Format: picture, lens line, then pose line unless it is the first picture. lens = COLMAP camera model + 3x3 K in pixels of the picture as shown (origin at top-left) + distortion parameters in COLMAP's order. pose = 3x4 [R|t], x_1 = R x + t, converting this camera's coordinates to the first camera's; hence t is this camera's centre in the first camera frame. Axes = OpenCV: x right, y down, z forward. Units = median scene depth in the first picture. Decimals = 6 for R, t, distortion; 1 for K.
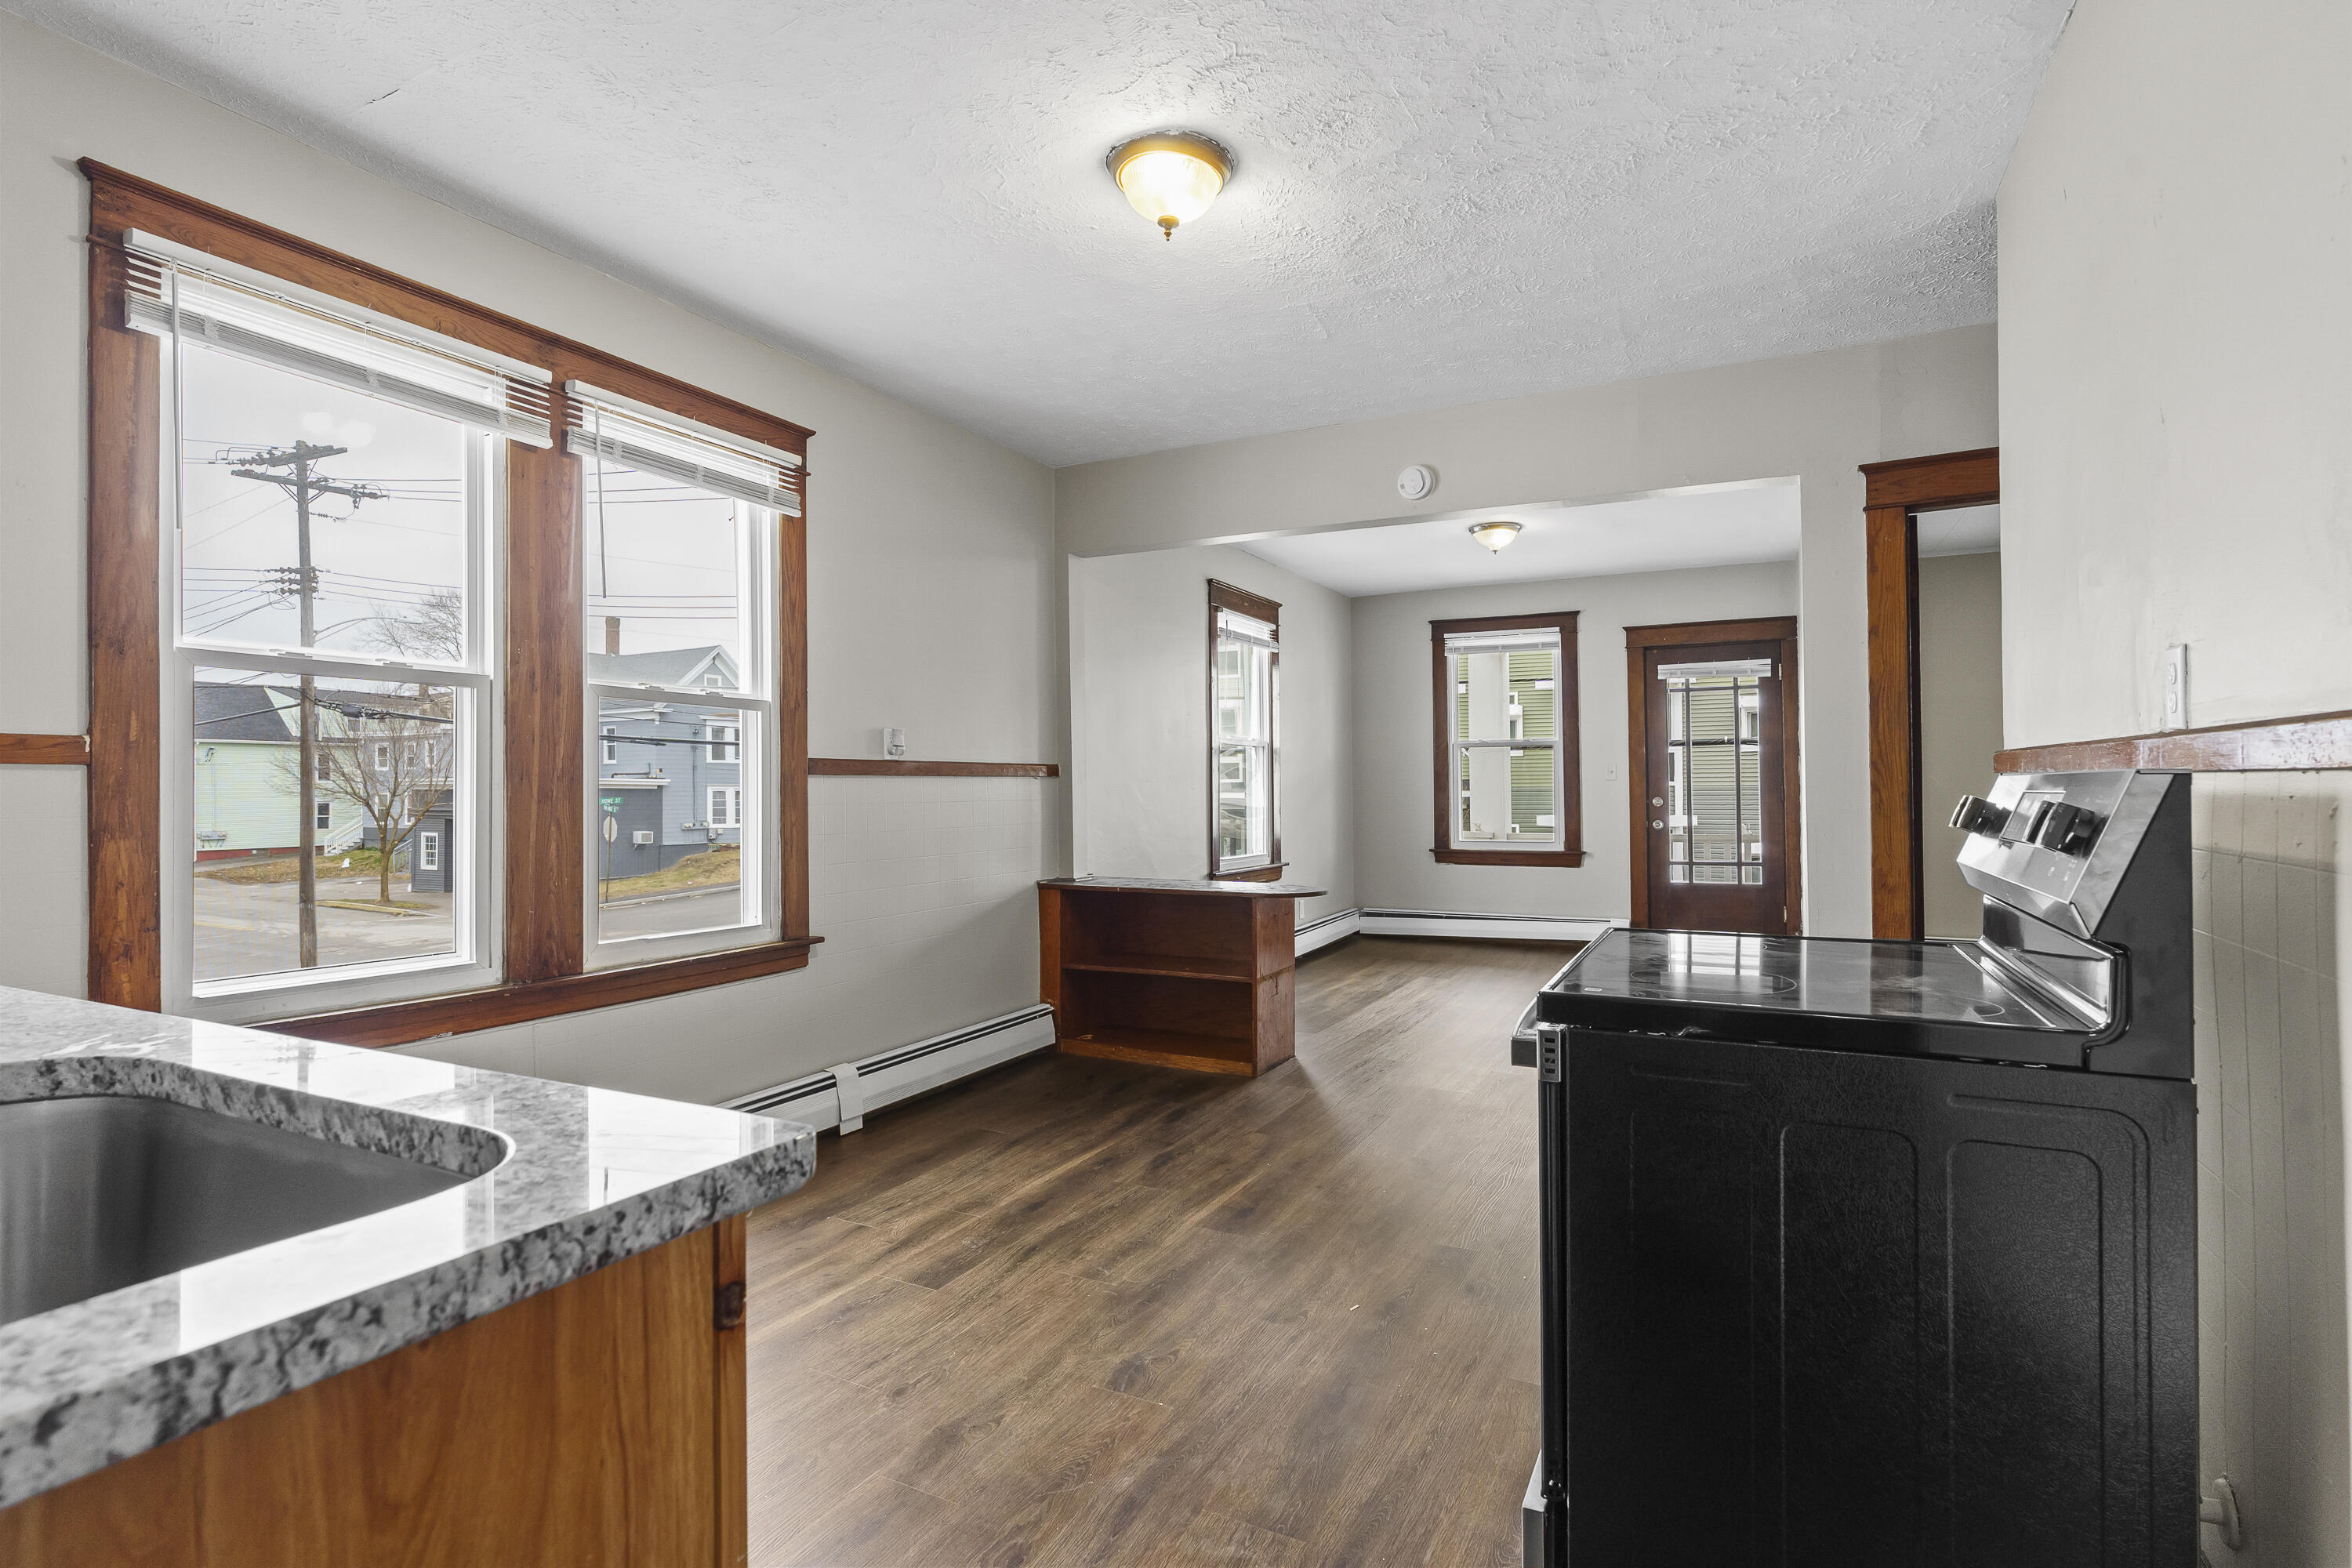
lens RADIAL K [[1150.3, 0, 1157.1], [0, 1150.3, 778.9], [0, 0, 1]] dist [-0.004961, 0.000295]
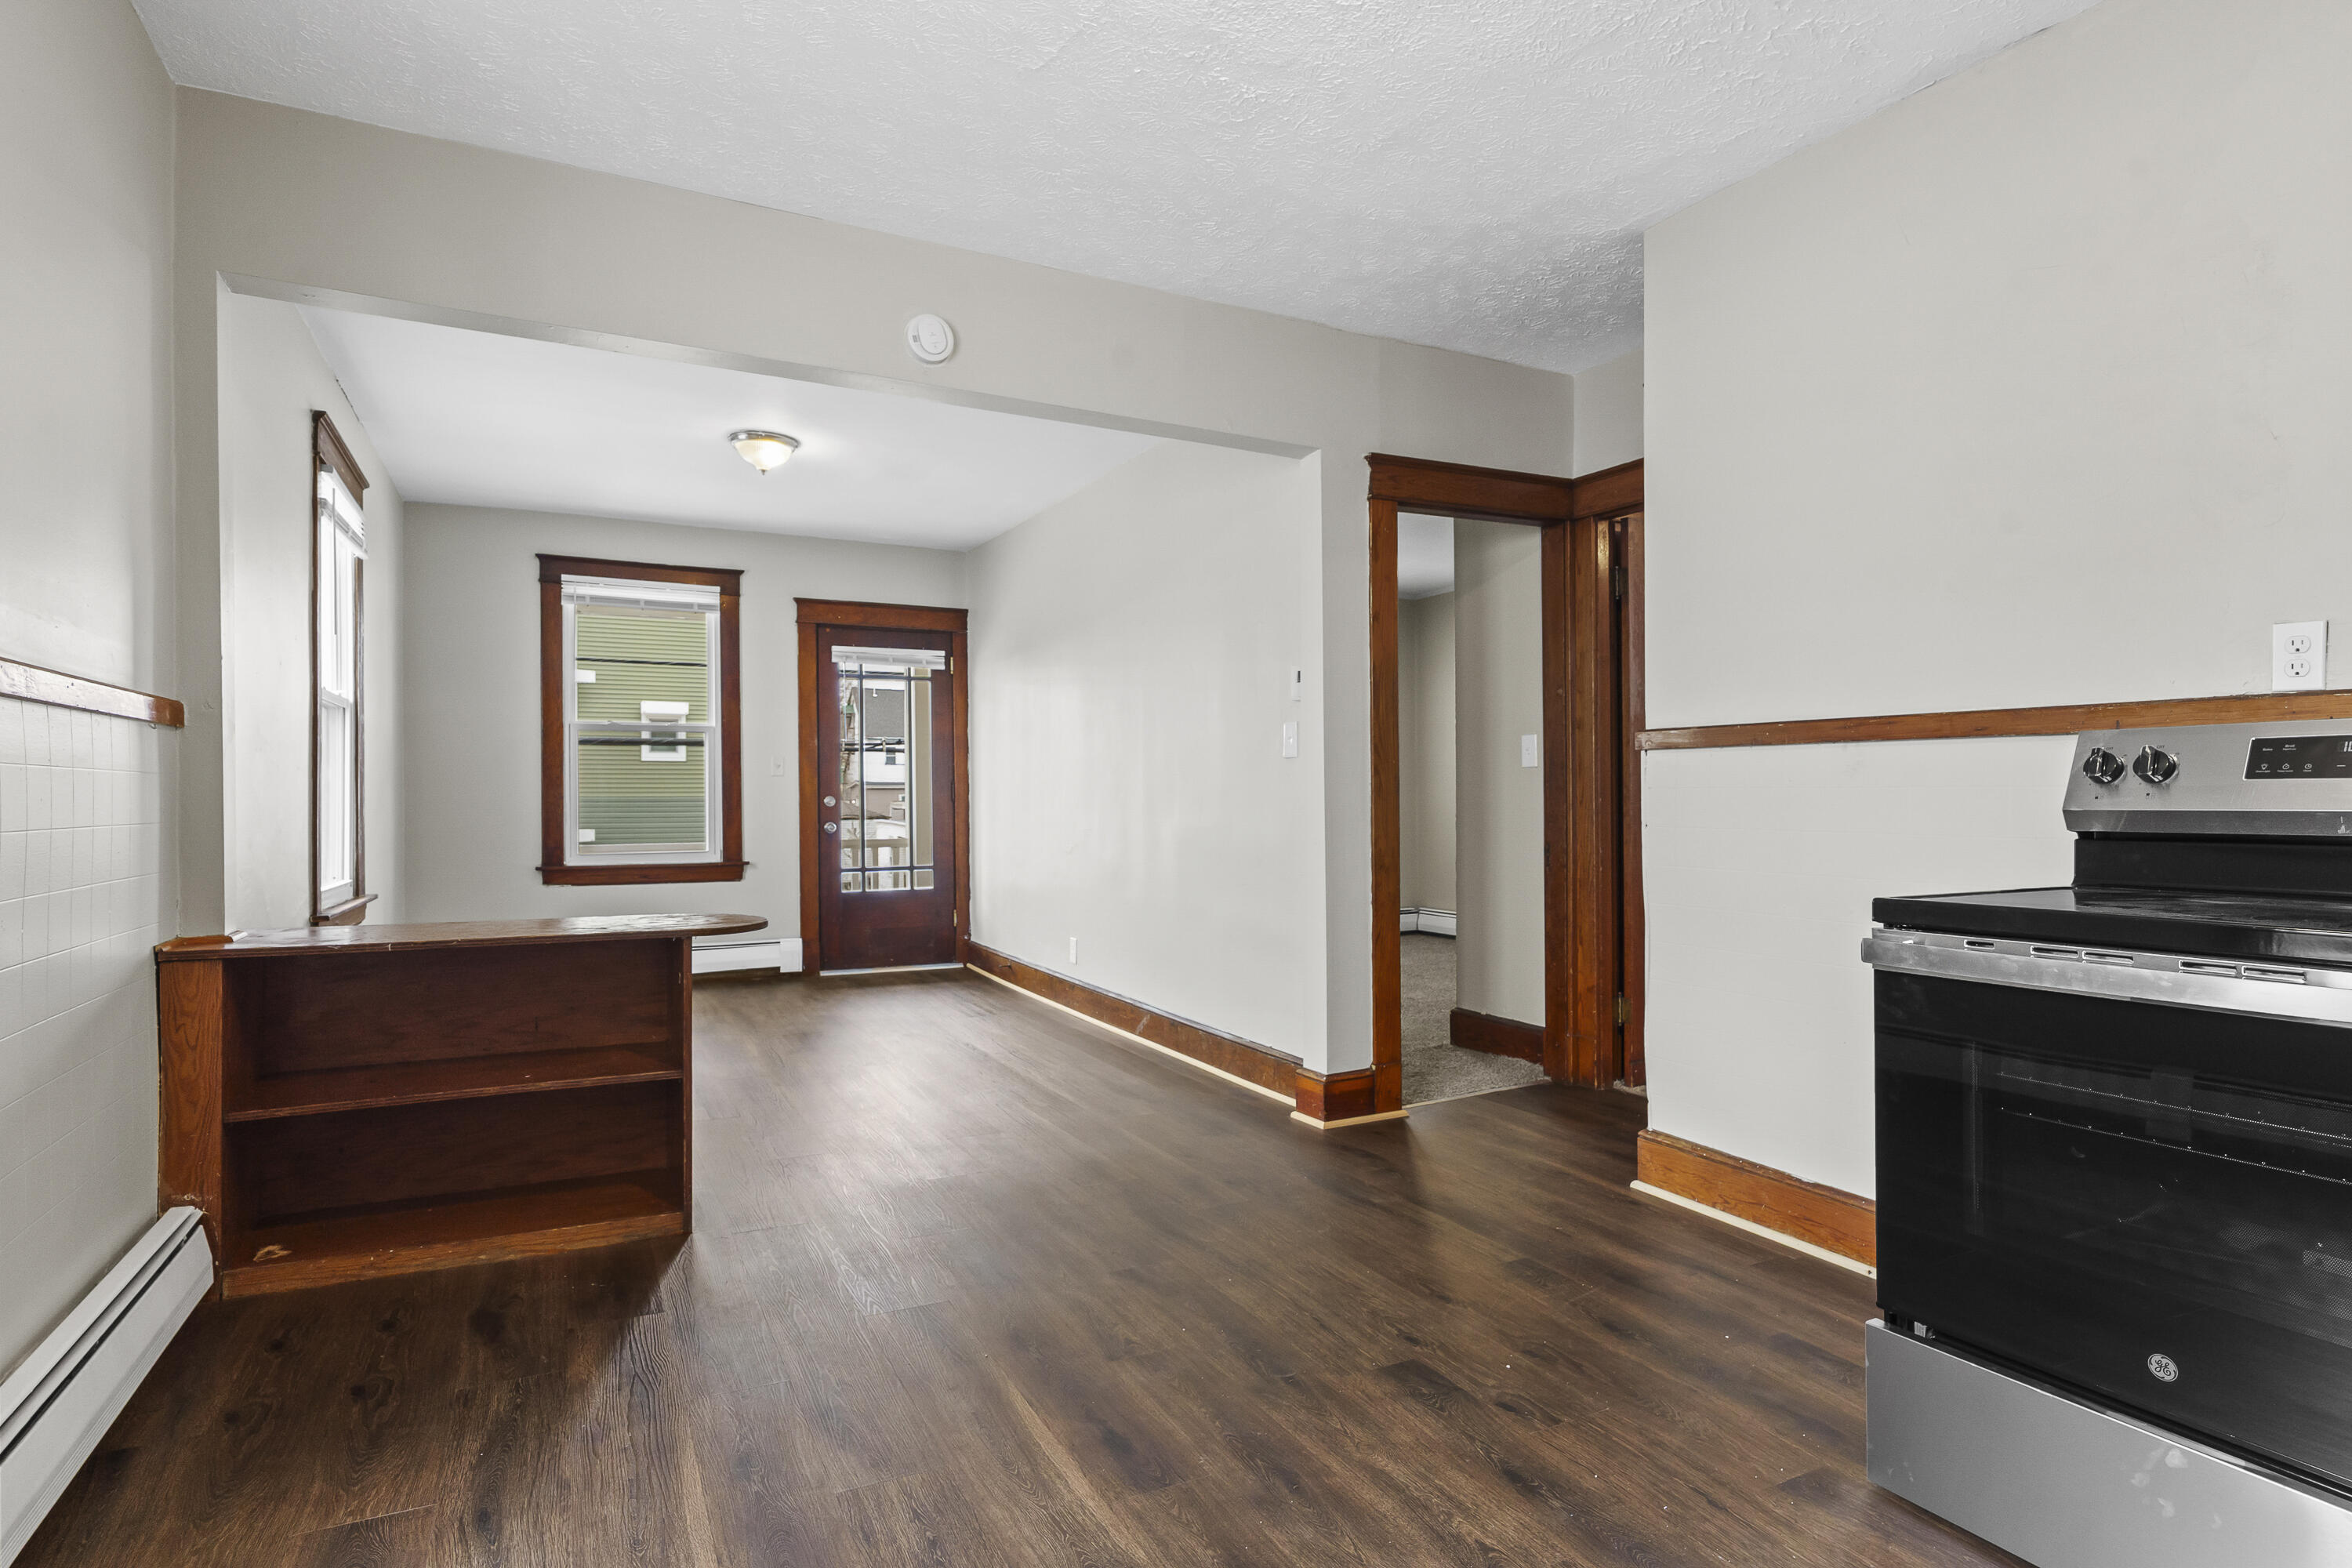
lens RADIAL K [[1217.7, 0, 1182.8], [0, 1217.7, 786.6], [0, 0, 1]] dist [-0.022813, 0.000472]
pose [[0.568677, 0.013773, 0.822445, -0.202512], [-0.008030, 0.999905, -0.011193, 0.019824], [-0.822521, -0.000239, 0.568734, 0.291580]]
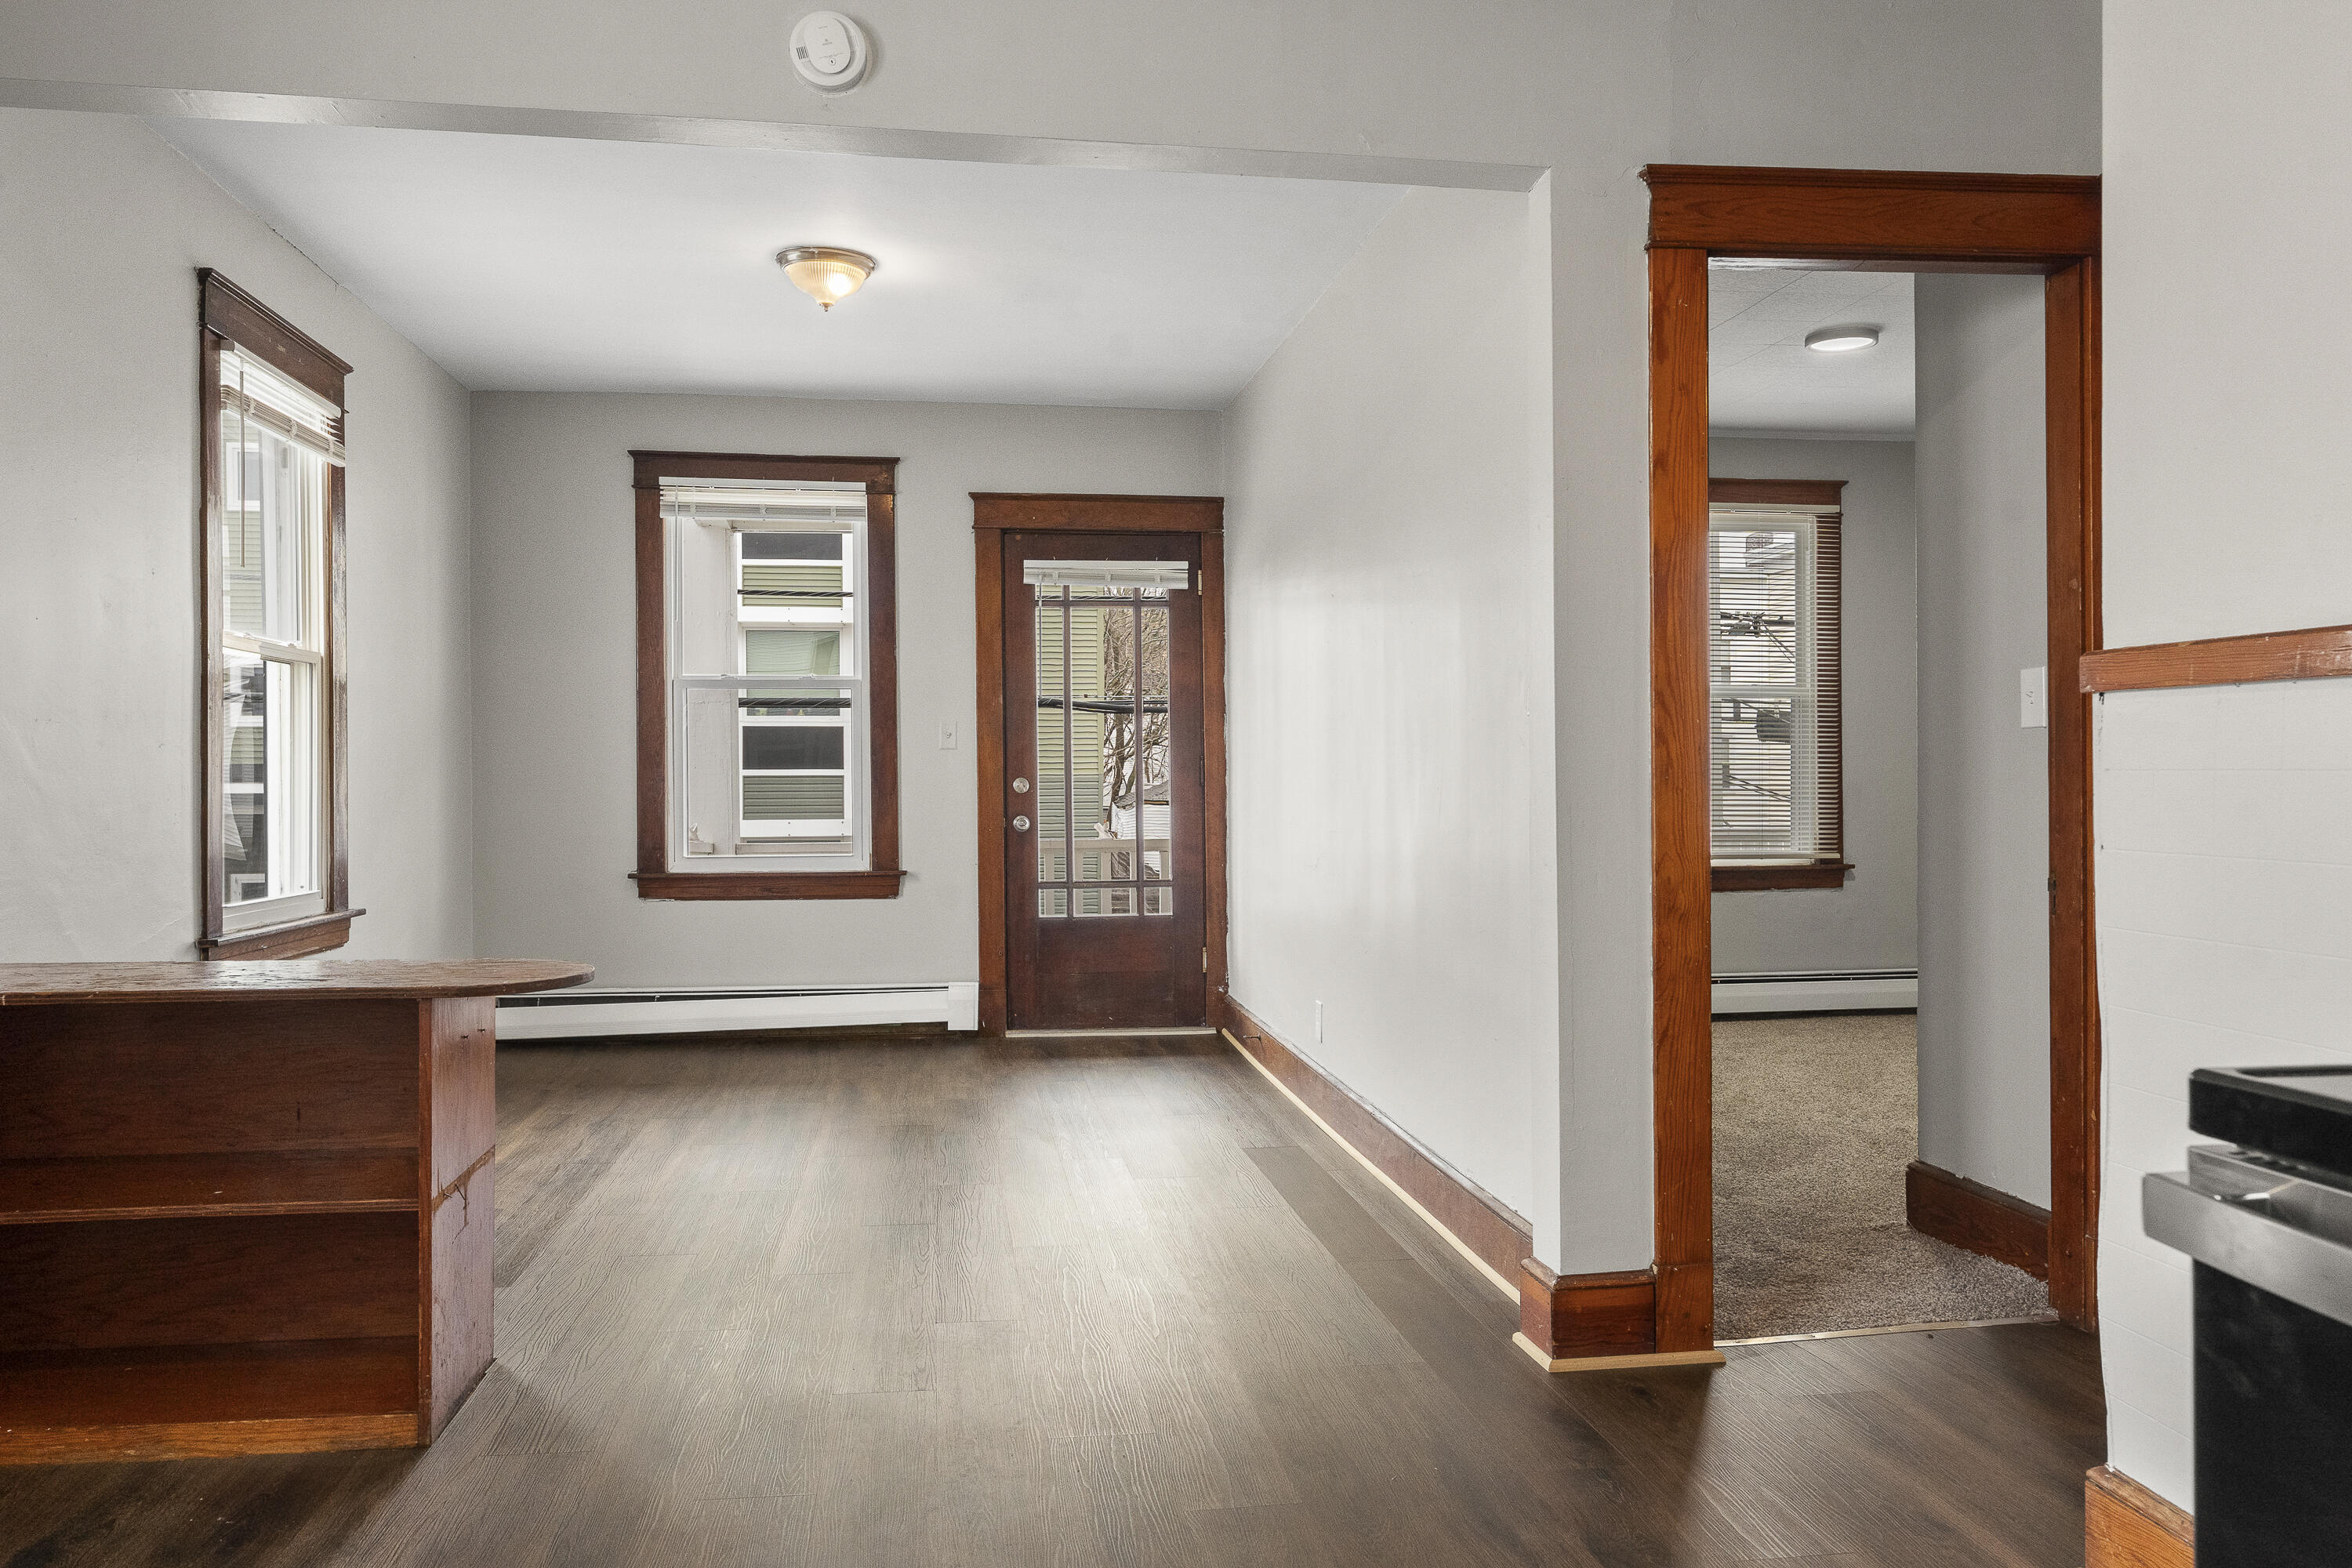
lens RADIAL K [[1733.3, 0, 1176.6], [0, 1733.3, 777.2], [0, 0, 1]] dist [0.001085, -0.002149]
pose [[0.808660, 0.005391, 0.588251, -0.041733], [-0.007974, 0.999967, 0.001796, 0.015634], [-0.588222, -0.006143, 0.808676, 0.247003]]
